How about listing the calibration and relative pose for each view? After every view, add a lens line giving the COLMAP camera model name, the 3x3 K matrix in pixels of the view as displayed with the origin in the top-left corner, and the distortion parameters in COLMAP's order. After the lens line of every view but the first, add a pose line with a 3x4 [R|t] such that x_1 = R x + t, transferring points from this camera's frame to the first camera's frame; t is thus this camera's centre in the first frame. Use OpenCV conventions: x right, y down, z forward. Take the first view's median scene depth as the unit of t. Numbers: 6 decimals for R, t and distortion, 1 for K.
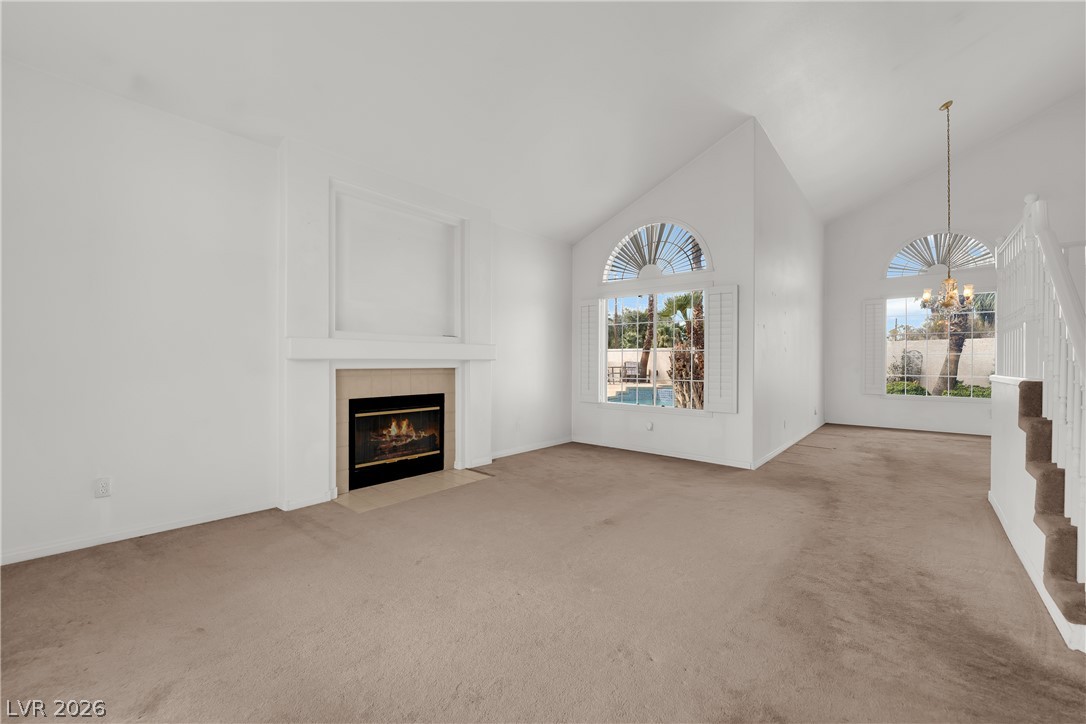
lens RADIAL K [[439.0, 0, 542.5], [0, 439.0, 360.3], [0, 0, 1]] dist [-0.014543, -0.001081]
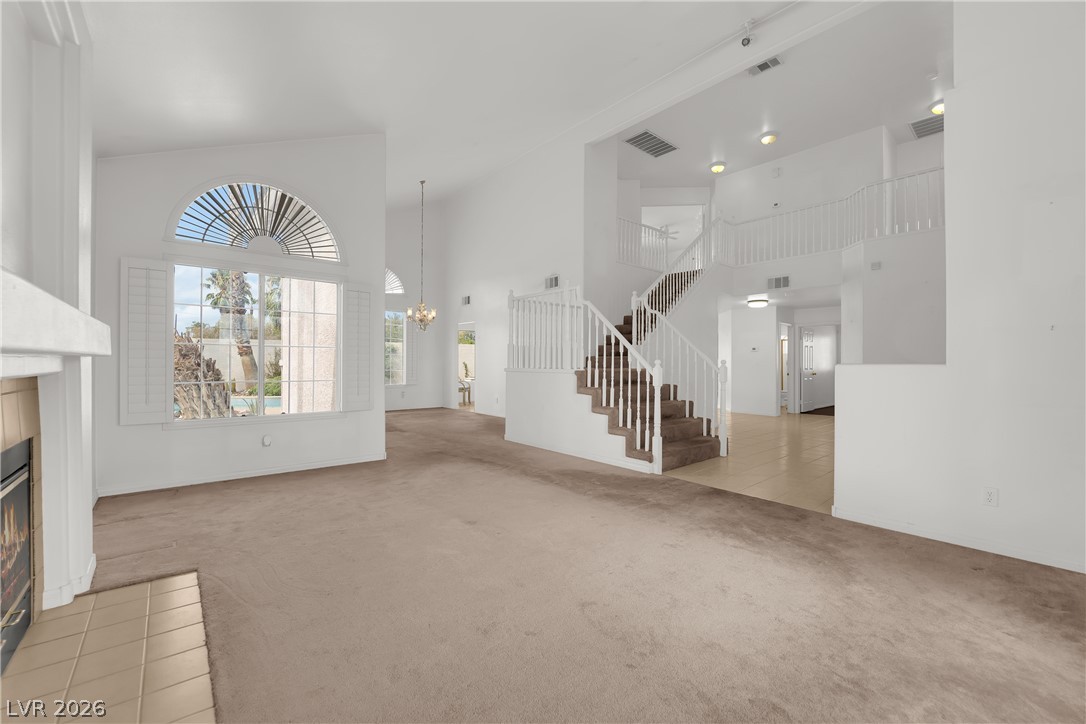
lens RADIAL K [[439.0, 0, 540.0], [0, 439.0, 361.9], [0, 0, 1]] dist [-0.014543, -0.001081]
pose [[0.153882, -0.002158, 0.988087, -0.448483], [-0.010786, 0.999934, 0.003863, -0.000727], [-0.988030, -0.011252, 0.153849, 0.383601]]
